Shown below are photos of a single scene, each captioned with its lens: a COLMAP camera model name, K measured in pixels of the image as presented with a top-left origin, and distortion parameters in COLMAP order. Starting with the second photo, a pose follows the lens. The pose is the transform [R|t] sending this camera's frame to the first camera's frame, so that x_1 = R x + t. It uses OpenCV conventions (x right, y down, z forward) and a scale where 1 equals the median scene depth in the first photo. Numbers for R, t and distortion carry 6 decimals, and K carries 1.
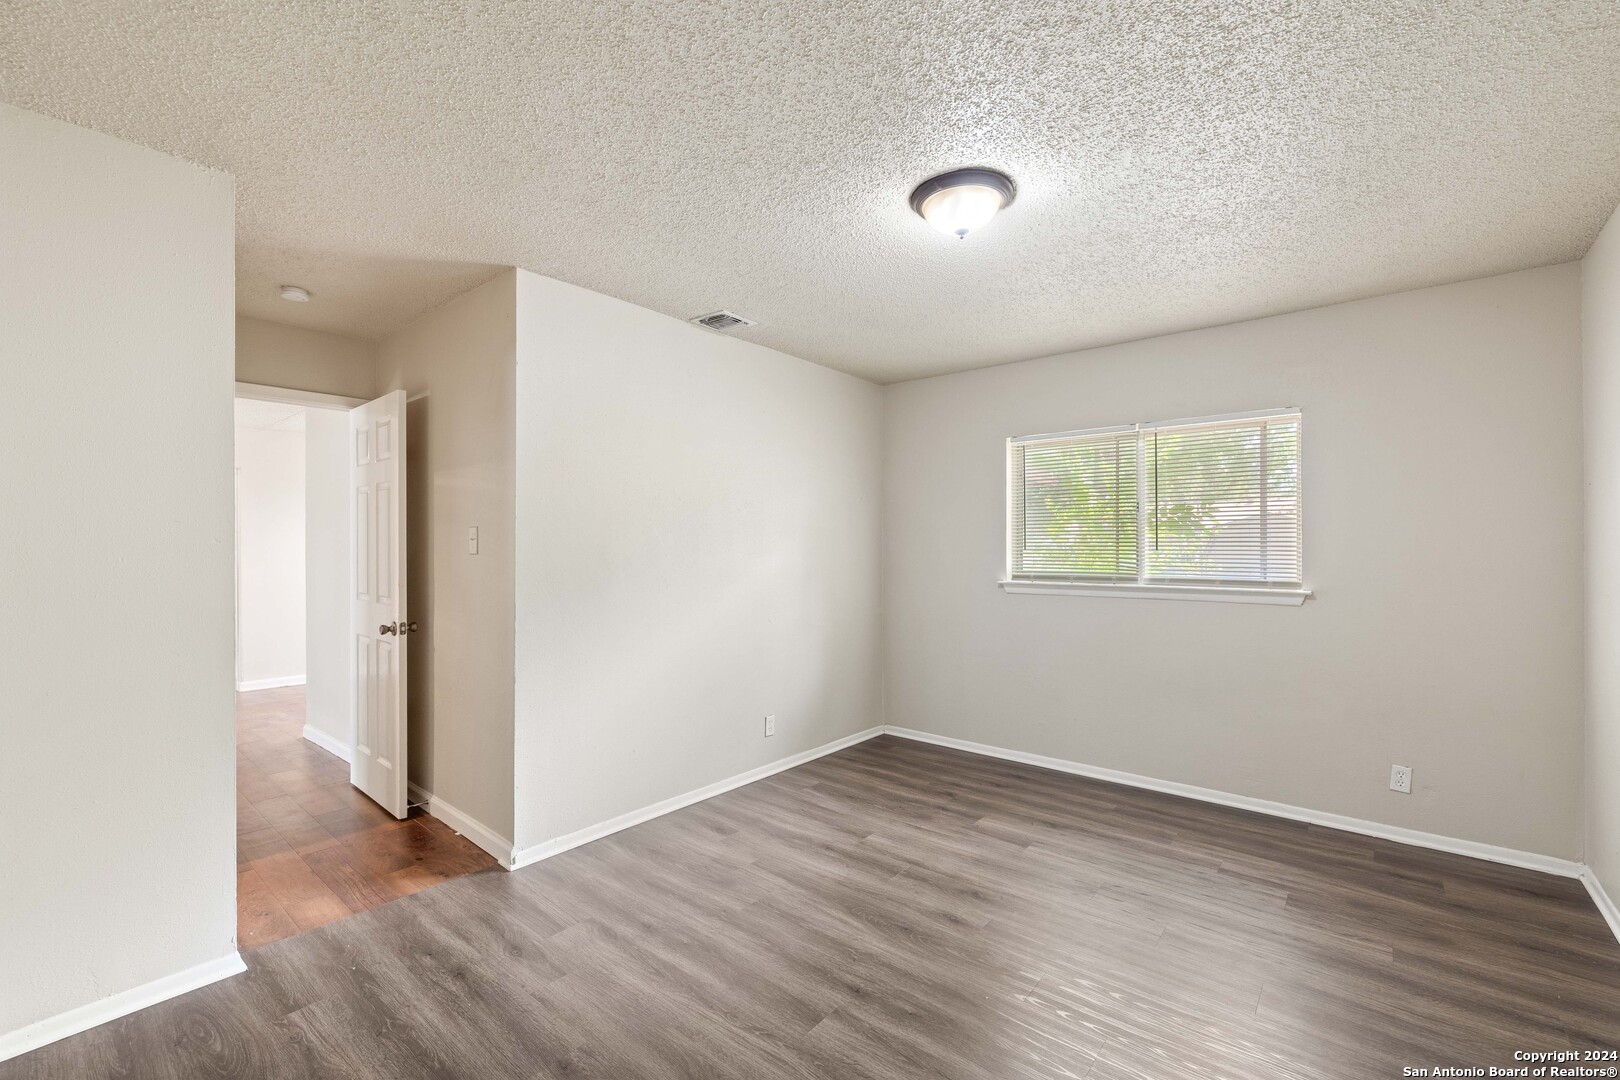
lens RADIAL K [[692.3, 0, 810.0], [0, 692.3, 546.1], [0, 0, 1]] dist [0.002505, 0.000458]
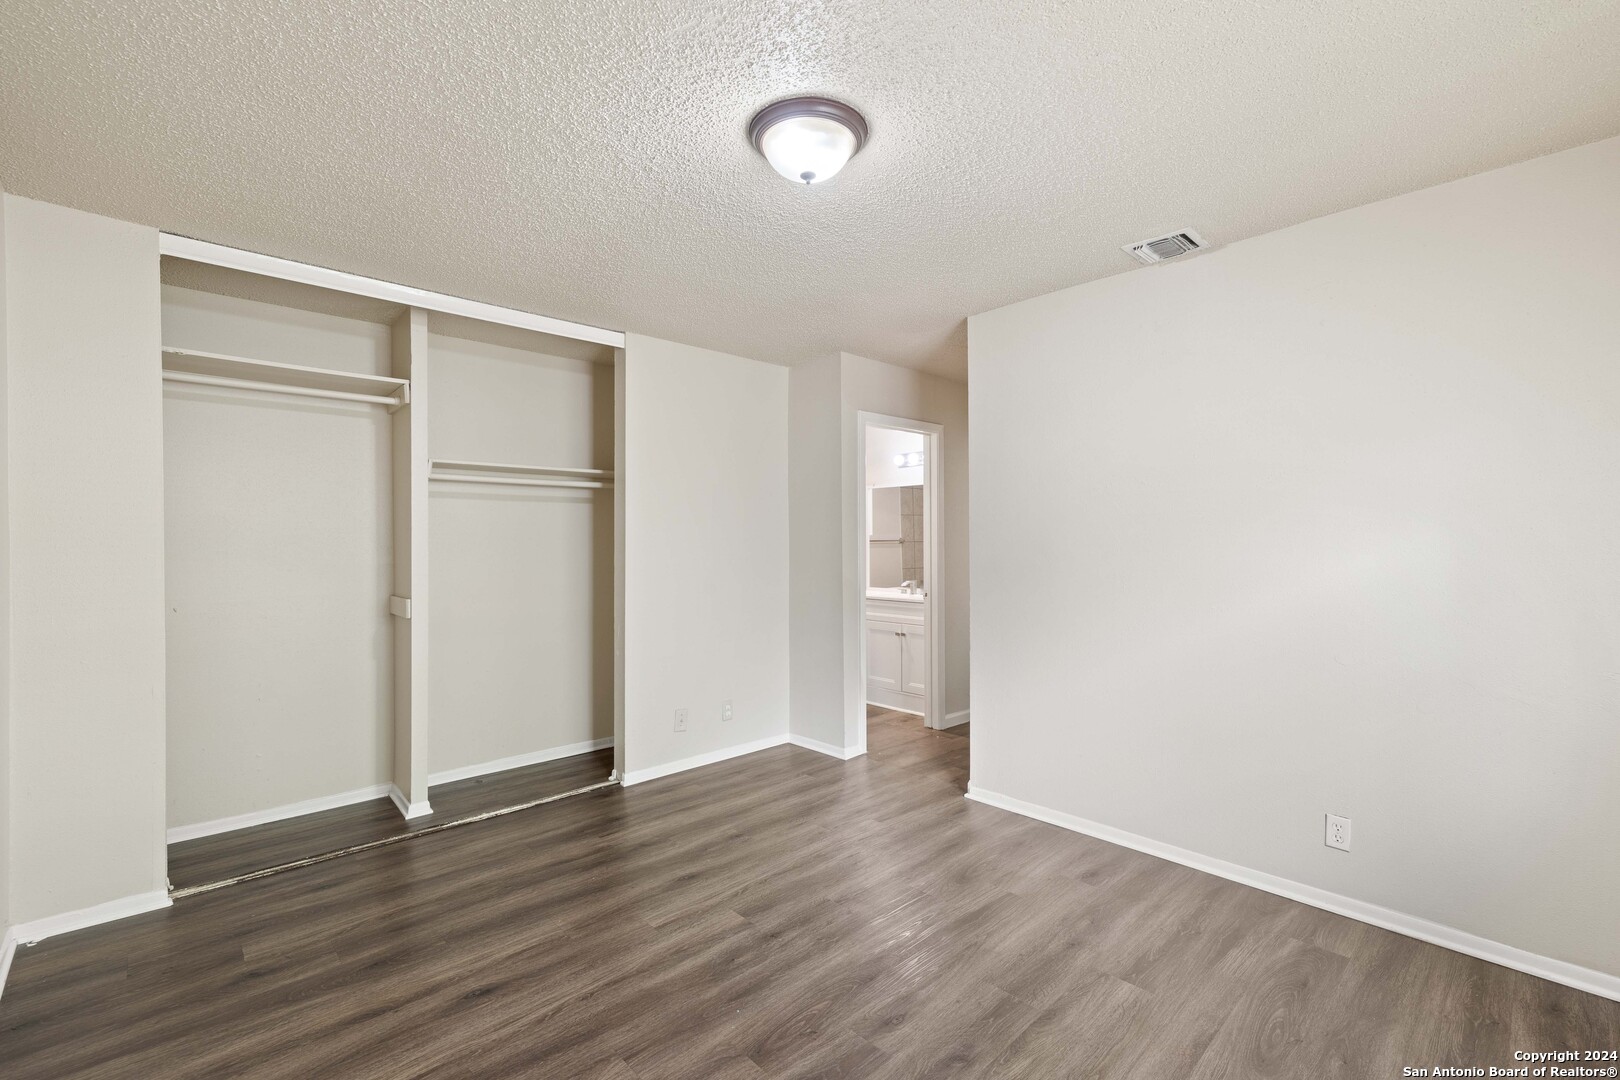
lens RADIAL K [[692.3, 0, 812.0], [0, 692.3, 540.6], [0, 0, 1]] dist [0.002505, 0.000458]
pose [[-0.119135, -0.004671, -0.992867, 0.731038], [0.003756, 0.999980, -0.005155, 0.006407], [0.992871, -0.004343, -0.119115, 0.747021]]
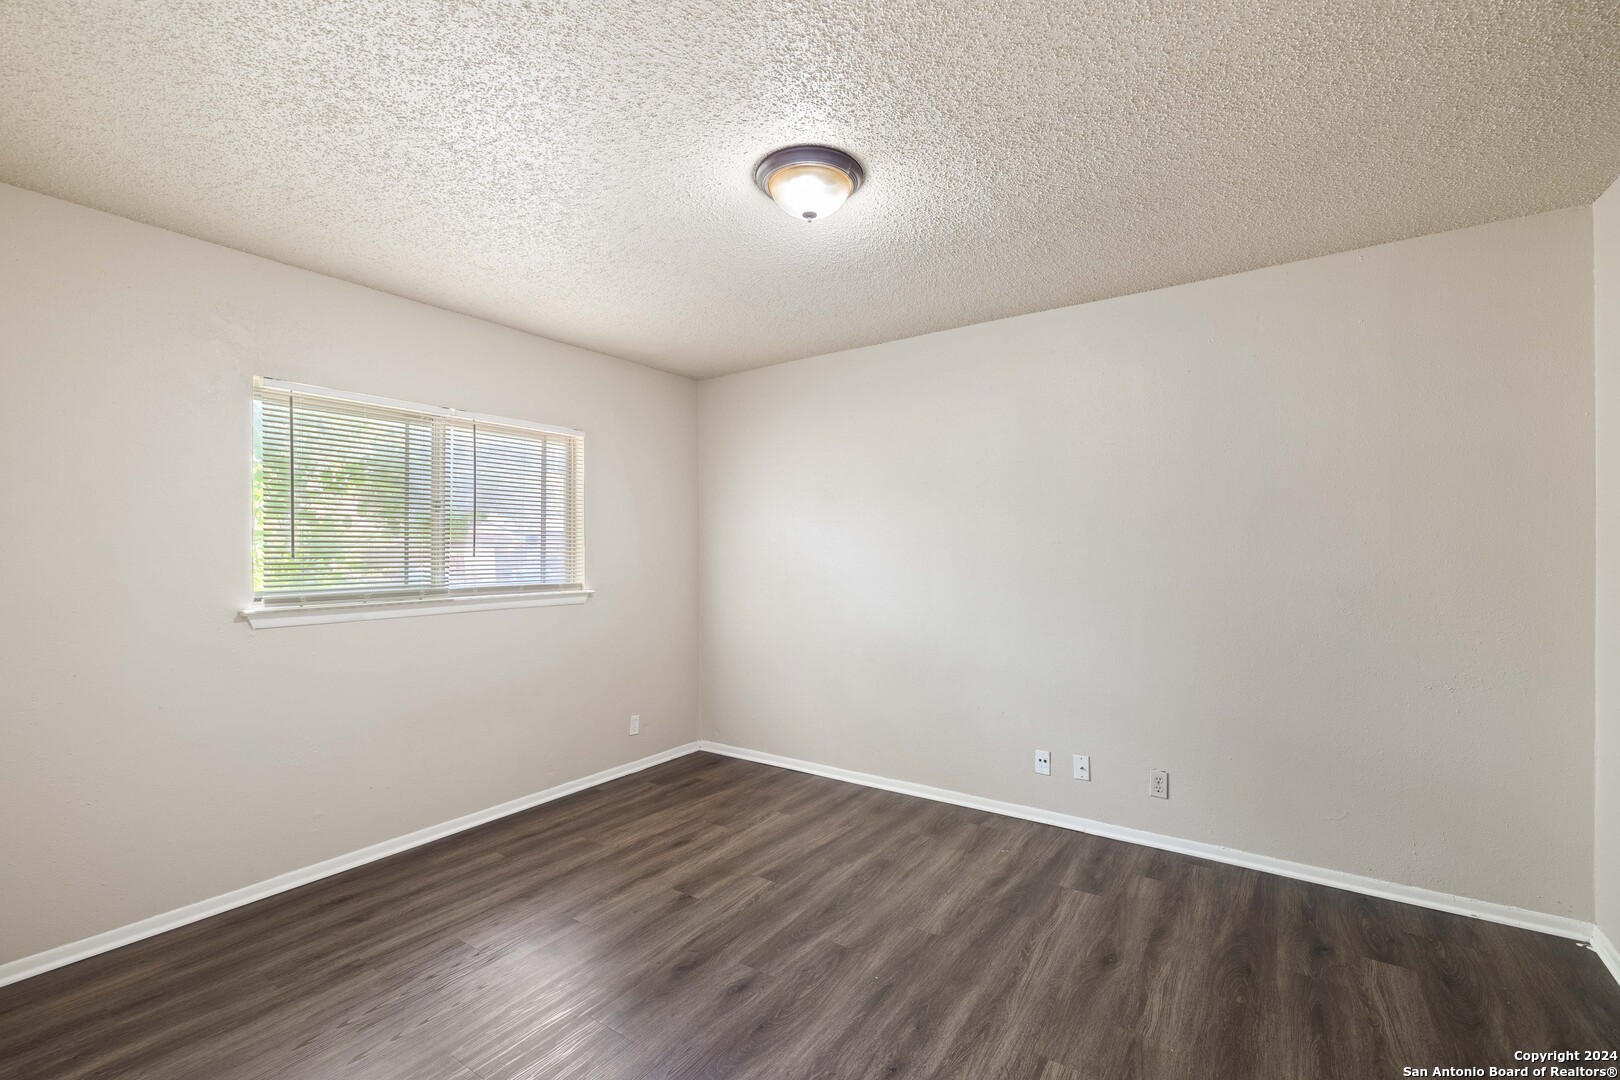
lens RADIAL K [[692.3, 0, 811.7], [0, 692.3, 549.7], [0, 0, 1]] dist [0.002505, 0.000458]
pose [[-0.096432, 0.002977, 0.995335, -0.485020], [0.002256, 0.999994, -0.002772, 0.000317], [-0.995337, 0.001978, -0.096439, 0.736441]]
